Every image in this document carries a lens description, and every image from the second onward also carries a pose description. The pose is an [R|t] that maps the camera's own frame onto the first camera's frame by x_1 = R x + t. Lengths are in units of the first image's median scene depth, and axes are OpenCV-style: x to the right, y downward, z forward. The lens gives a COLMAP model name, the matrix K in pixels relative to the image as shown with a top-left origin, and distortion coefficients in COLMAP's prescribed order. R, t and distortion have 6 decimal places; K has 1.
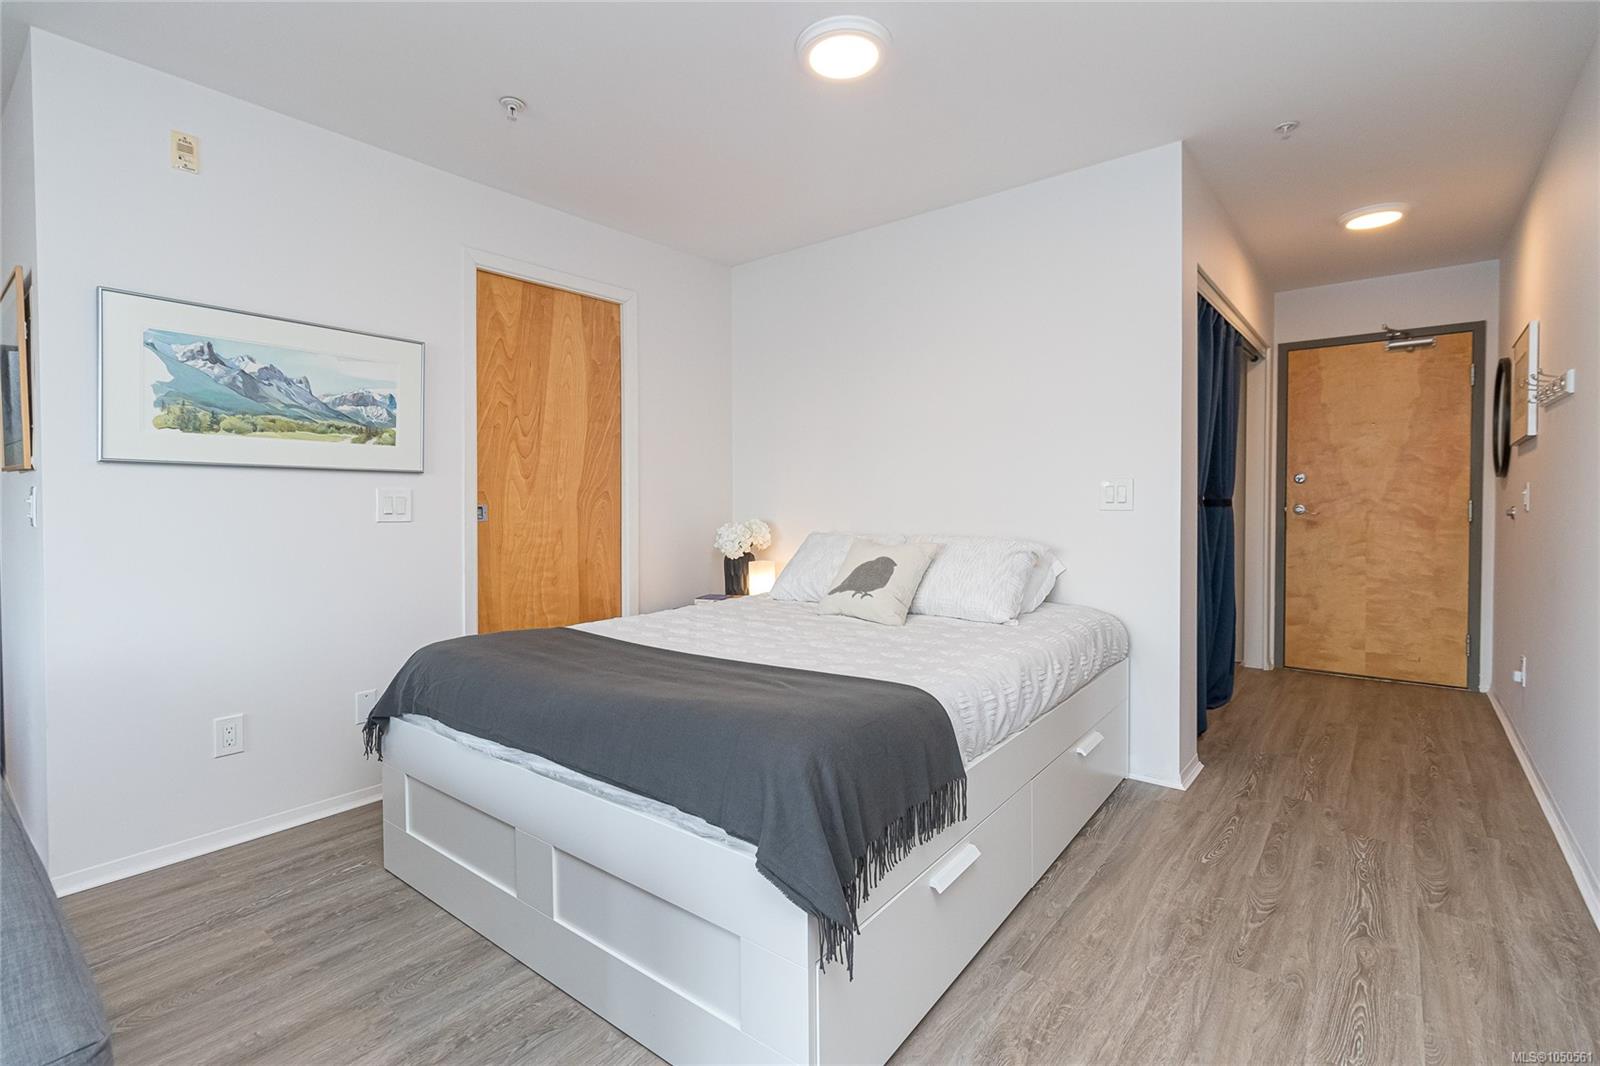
lens RADIAL K [[731.8, 0, 794.7], [0, 731.8, 511.2], [0, 0, 1]] dist [0.002344, 0.001344]
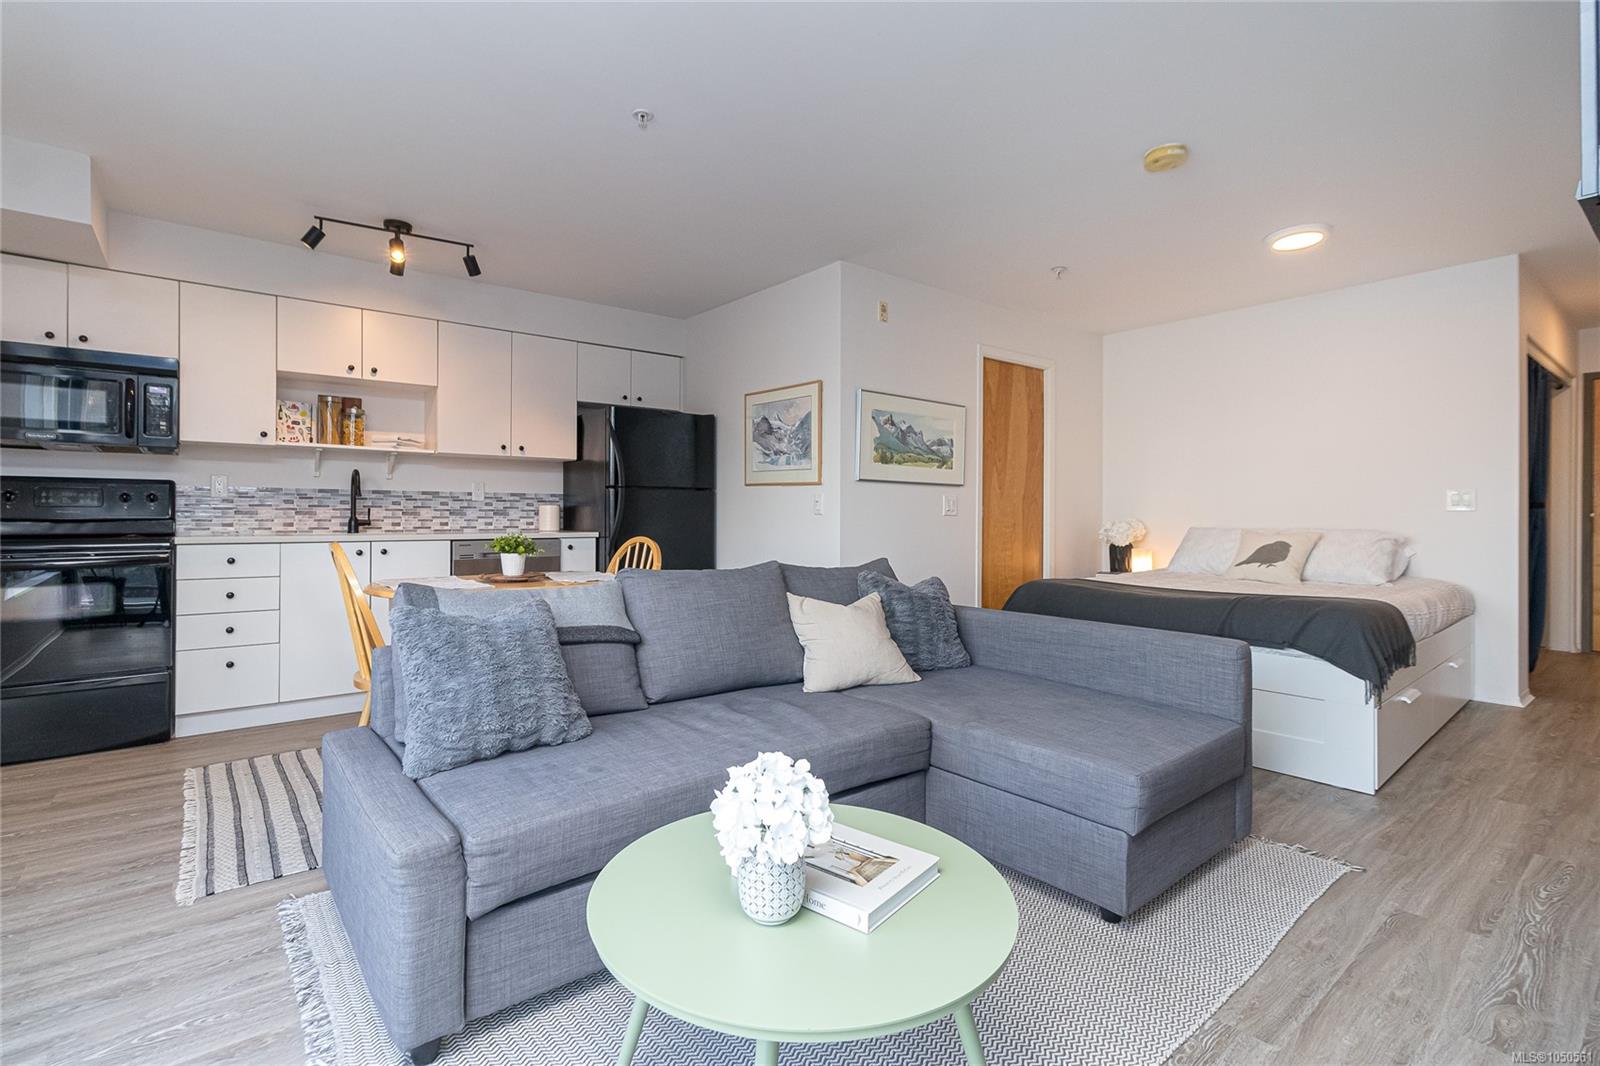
lens RADIAL K [[731.8, 0, 792.8], [0, 731.8, 511.2], [0, 0, 1]] dist [0.002344, 0.001344]
pose [[0.977494, 0.005546, -0.210889, -0.367291], [-0.008843, 0.999853, -0.014696, 0.021825], [0.210776, 0.016230, 0.977400, -0.462038]]
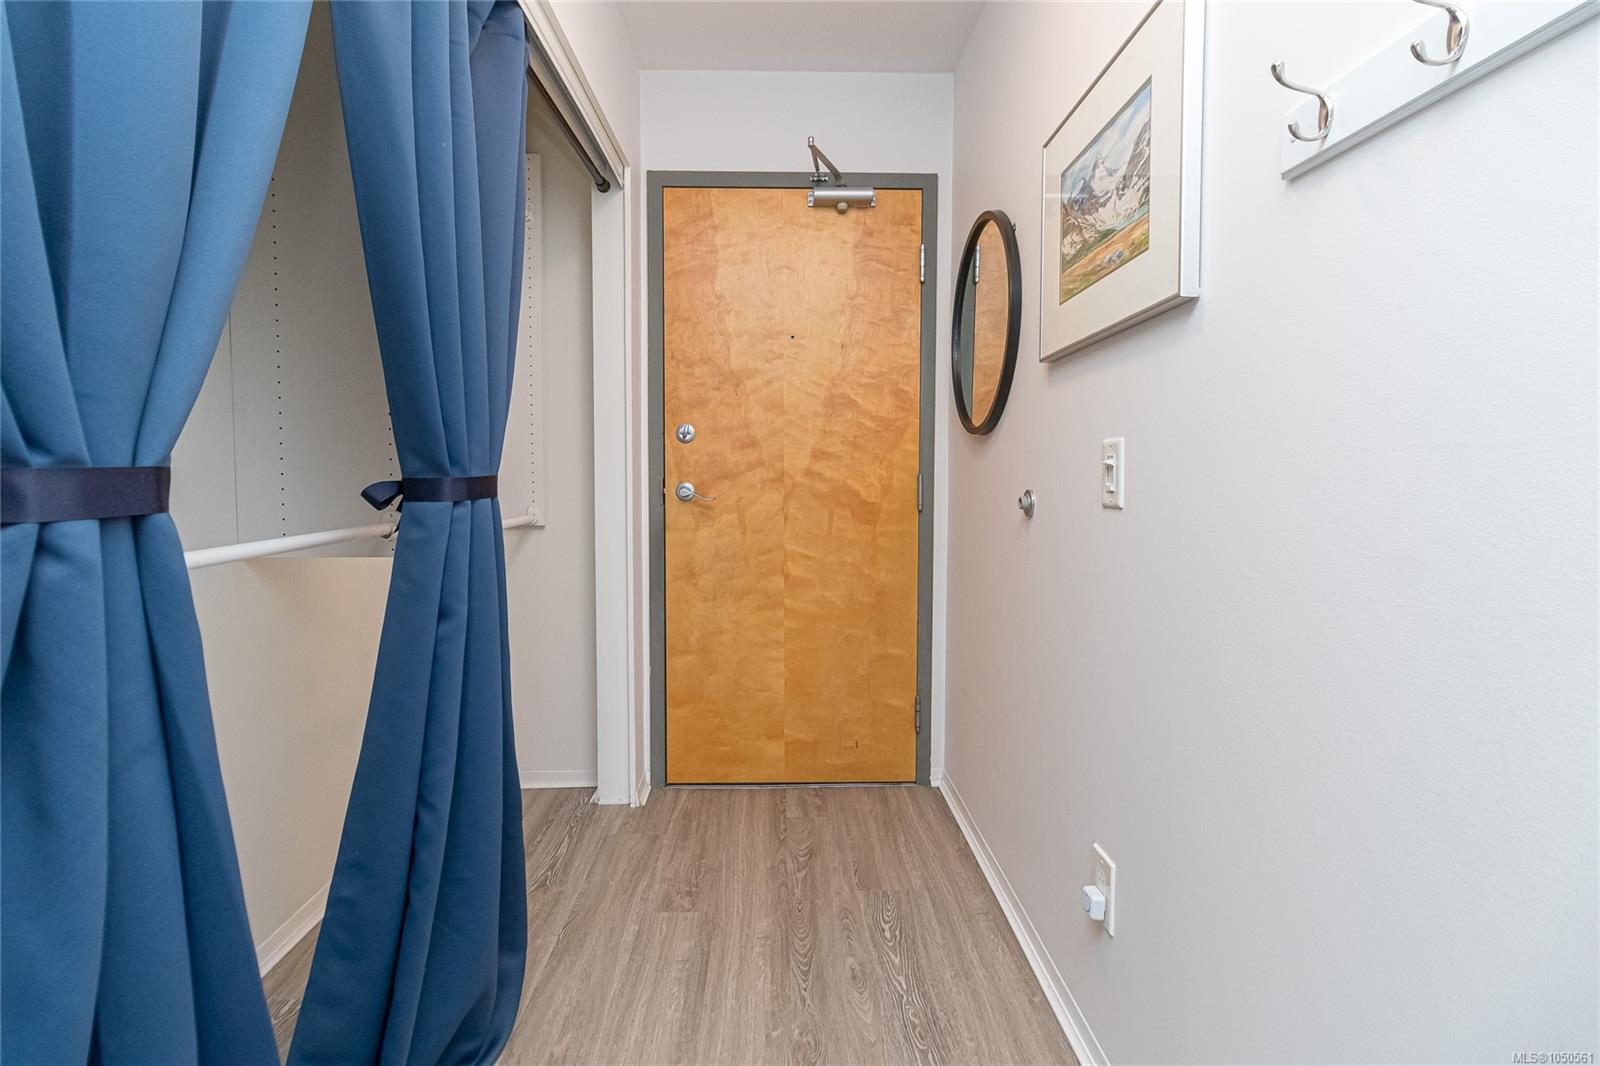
lens RADIAL K [[731.8, 0, 800.6], [0, 731.8, 534.3], [0, 0, 1]] dist [0.002344, 0.001344]
pose [[0.777118, -0.019023, 0.629068, 0.469769], [0.007740, 0.999756, 0.020671, 0.020926], [-0.629308, -0.011195, 0.777075, 0.598872]]
